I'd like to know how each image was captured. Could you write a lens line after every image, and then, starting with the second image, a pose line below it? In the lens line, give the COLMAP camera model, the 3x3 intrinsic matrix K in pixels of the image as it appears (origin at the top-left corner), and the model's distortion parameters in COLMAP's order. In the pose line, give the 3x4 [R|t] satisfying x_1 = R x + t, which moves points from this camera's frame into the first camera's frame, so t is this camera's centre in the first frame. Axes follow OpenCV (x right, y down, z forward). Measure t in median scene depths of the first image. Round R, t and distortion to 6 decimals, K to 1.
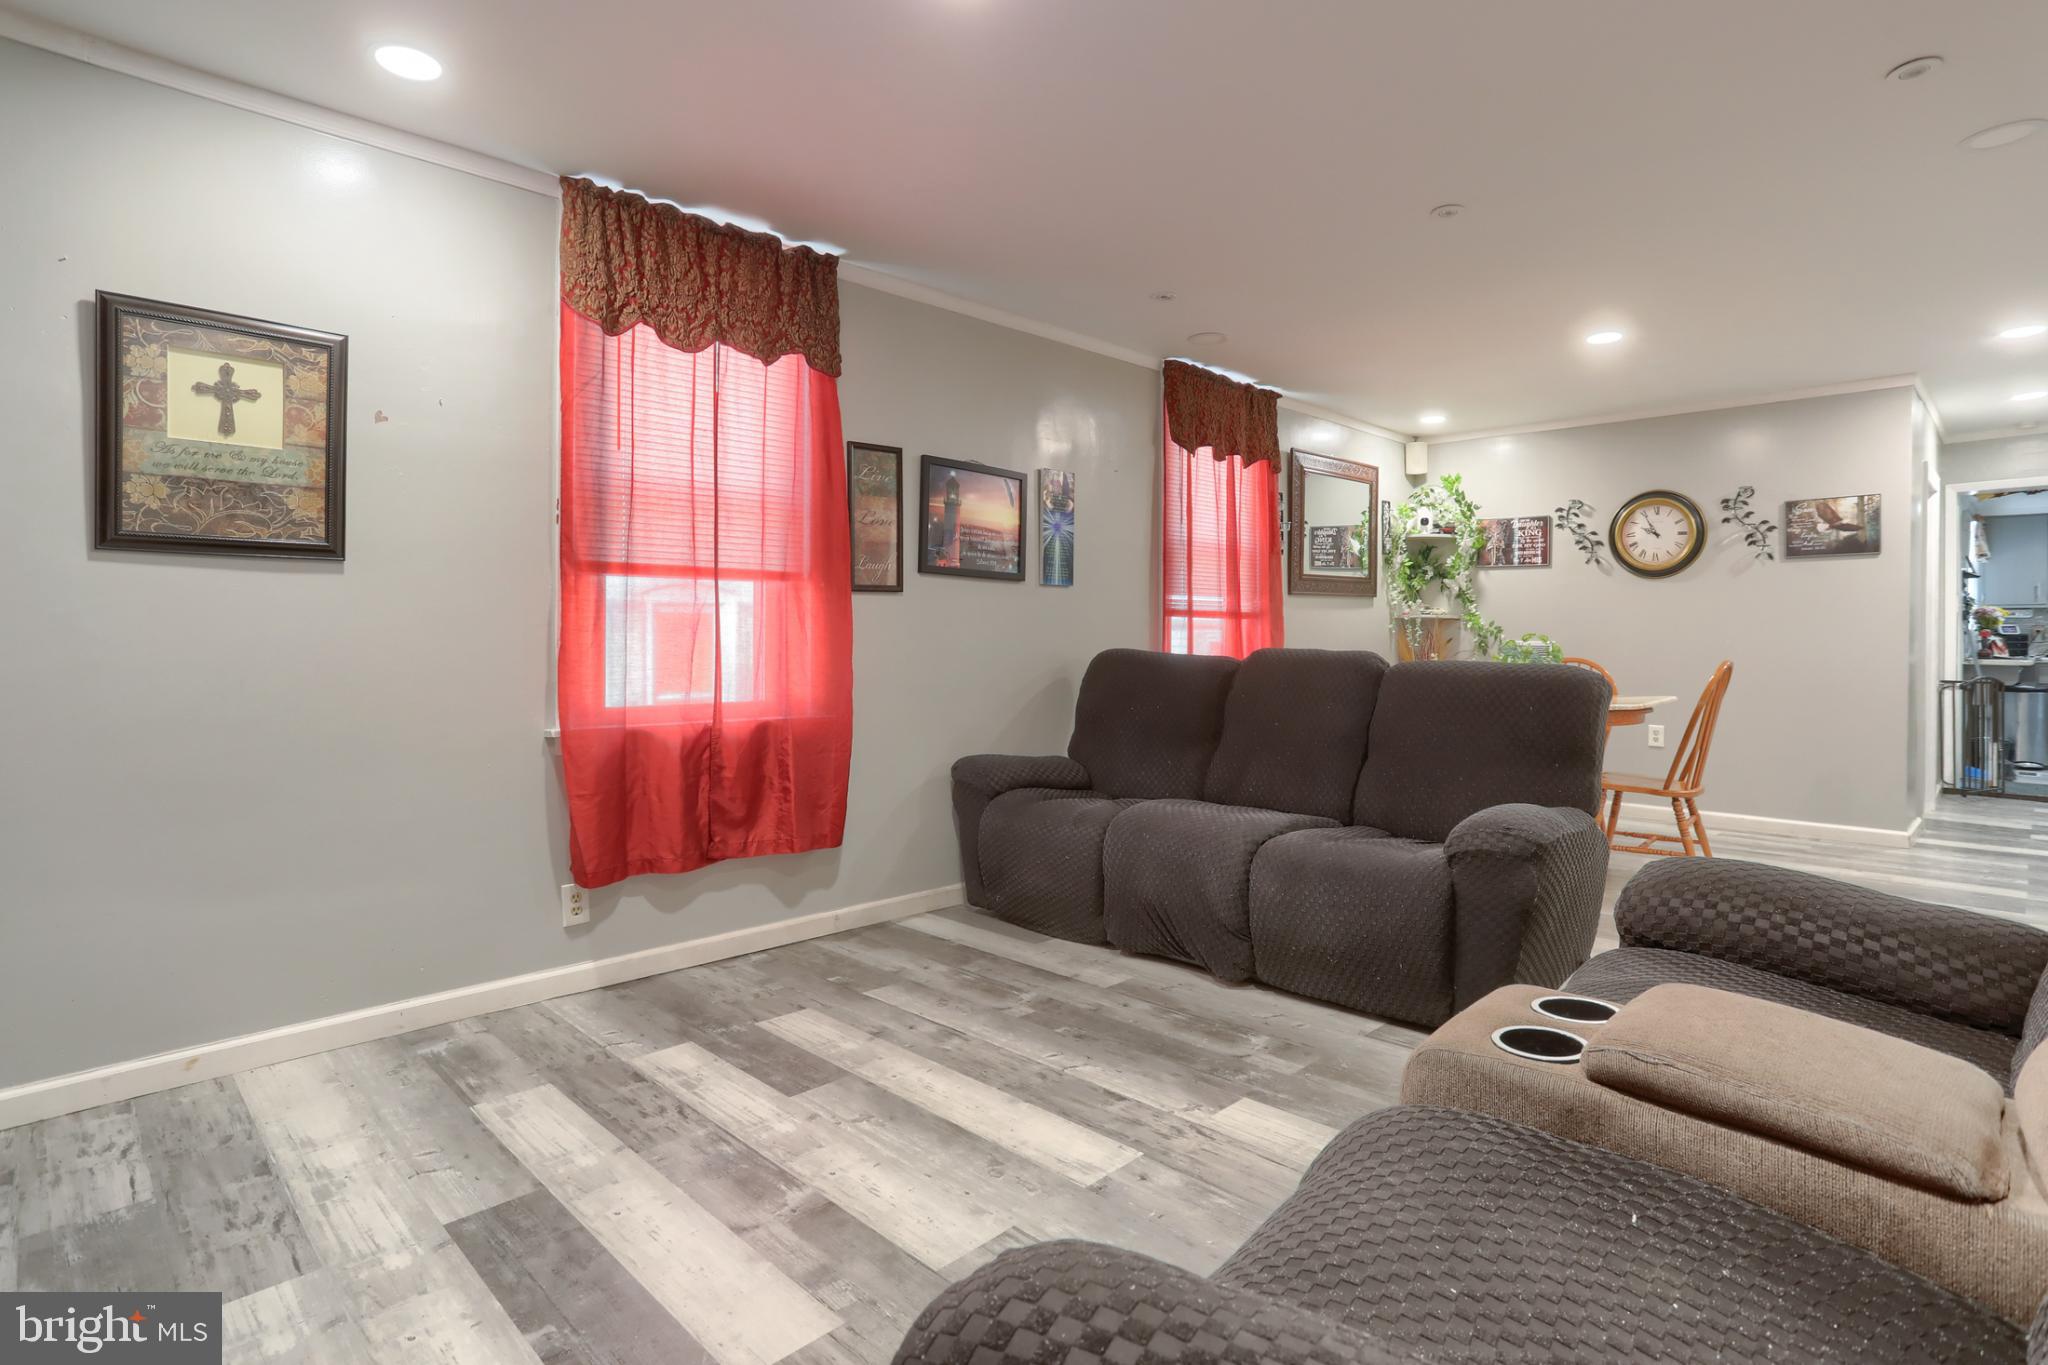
lens RADIAL K [[1021.2, 0, 1029.7], [0, 1021.2, 637.1], [0, 0, 1]] dist [-0.028286, 0.013201]
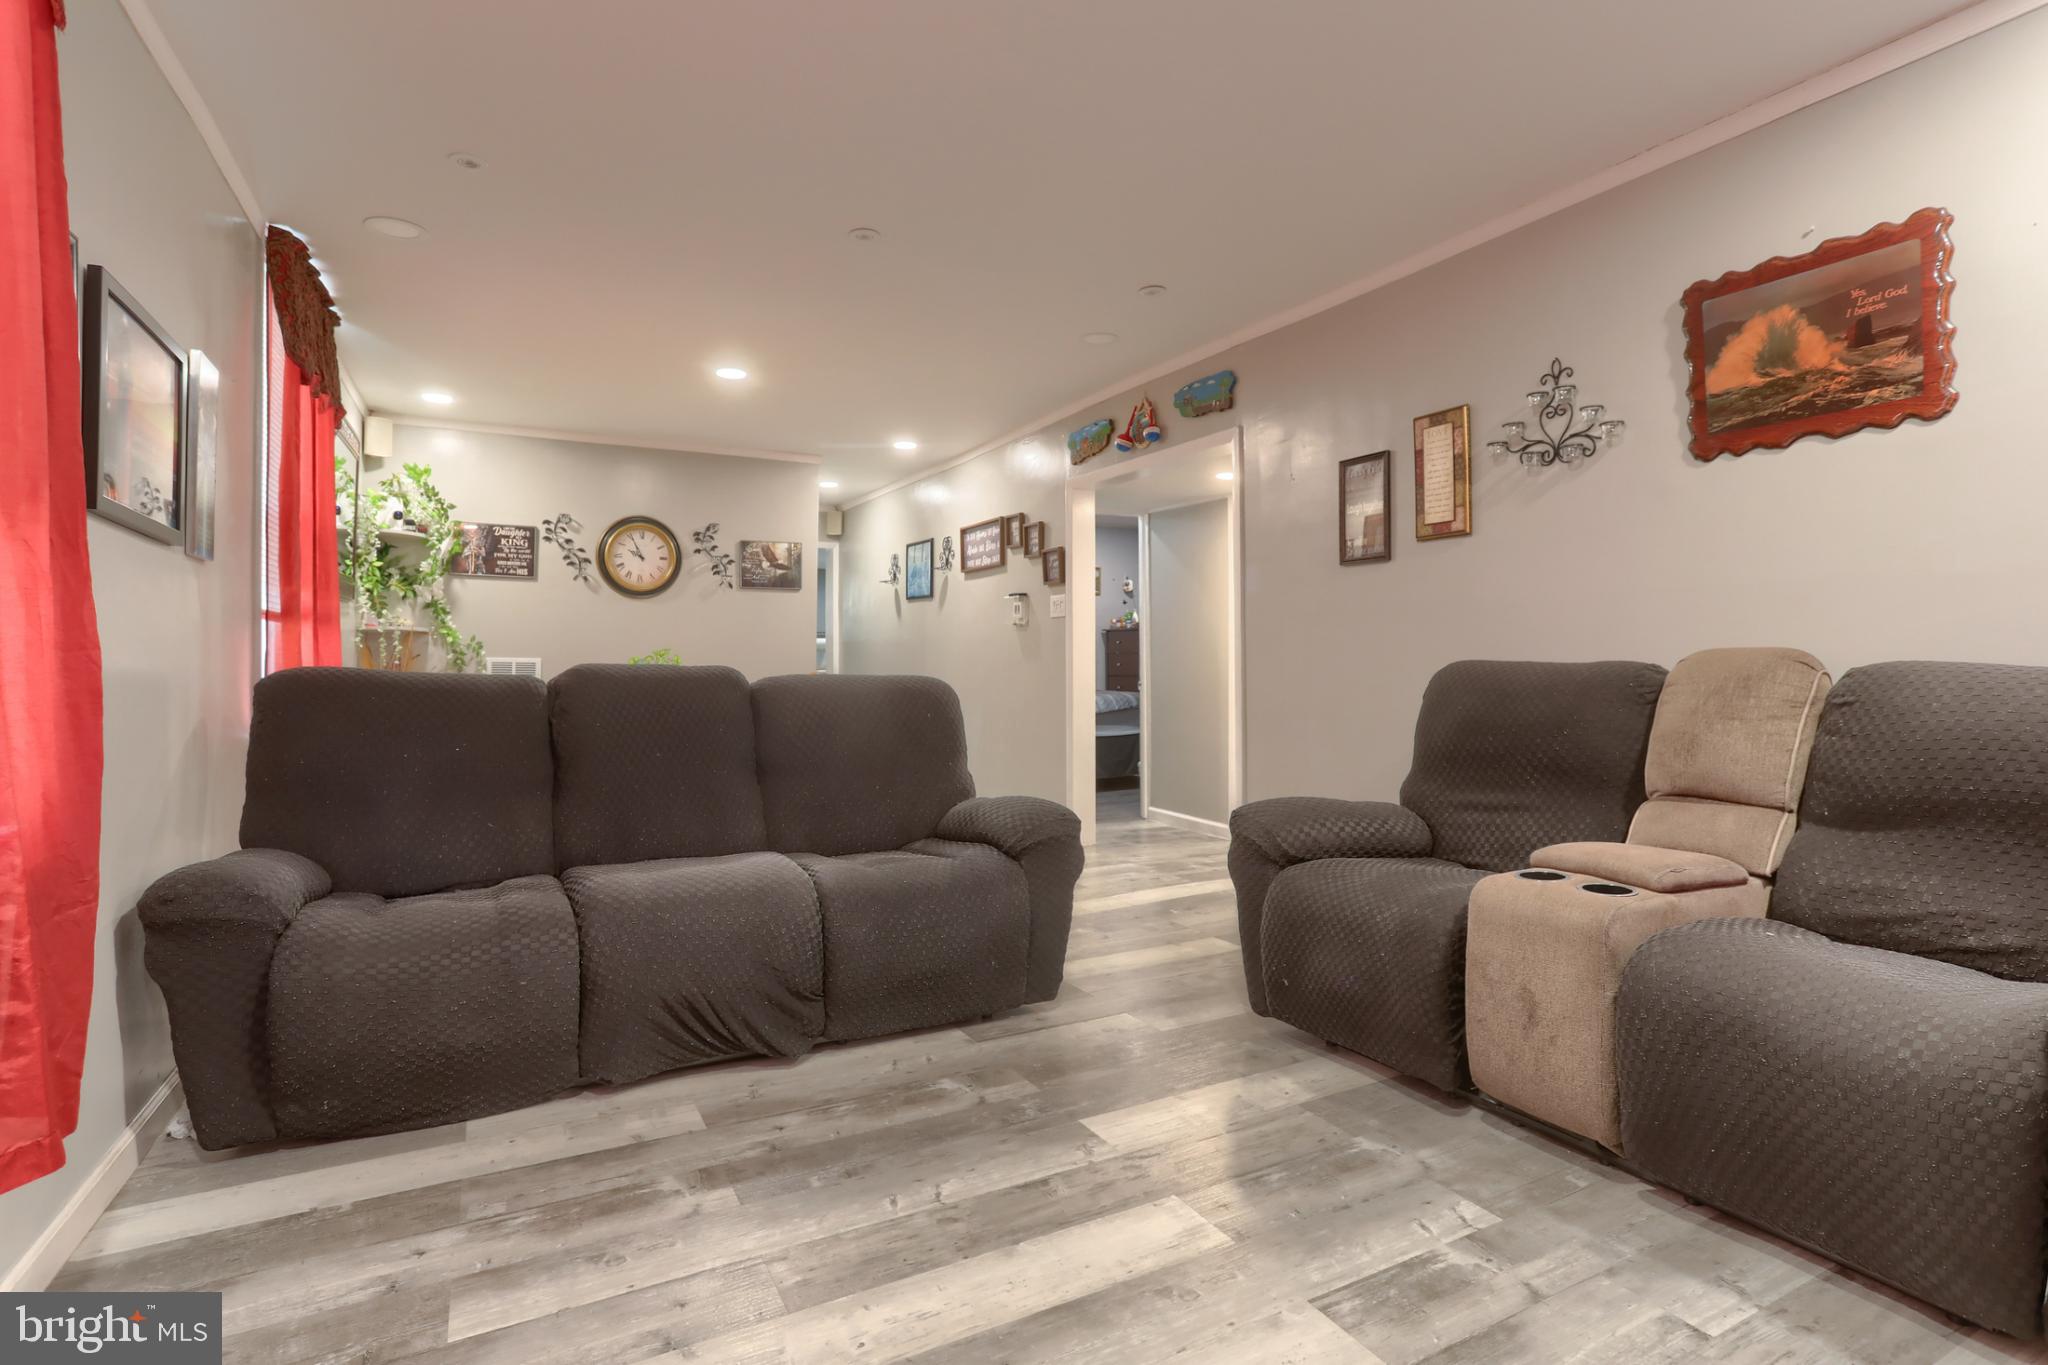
lens RADIAL K [[1021.2, 0, 1025.2], [0, 1021.2, 662.8], [0, 0, 1]] dist [-0.028286, 0.013201]
pose [[0.307732, -0.005935, 0.951454, -0.459180], [-0.000076, 0.999980, 0.006262, 0.004880], [-0.951473, -0.001999, 0.307726, 0.470777]]
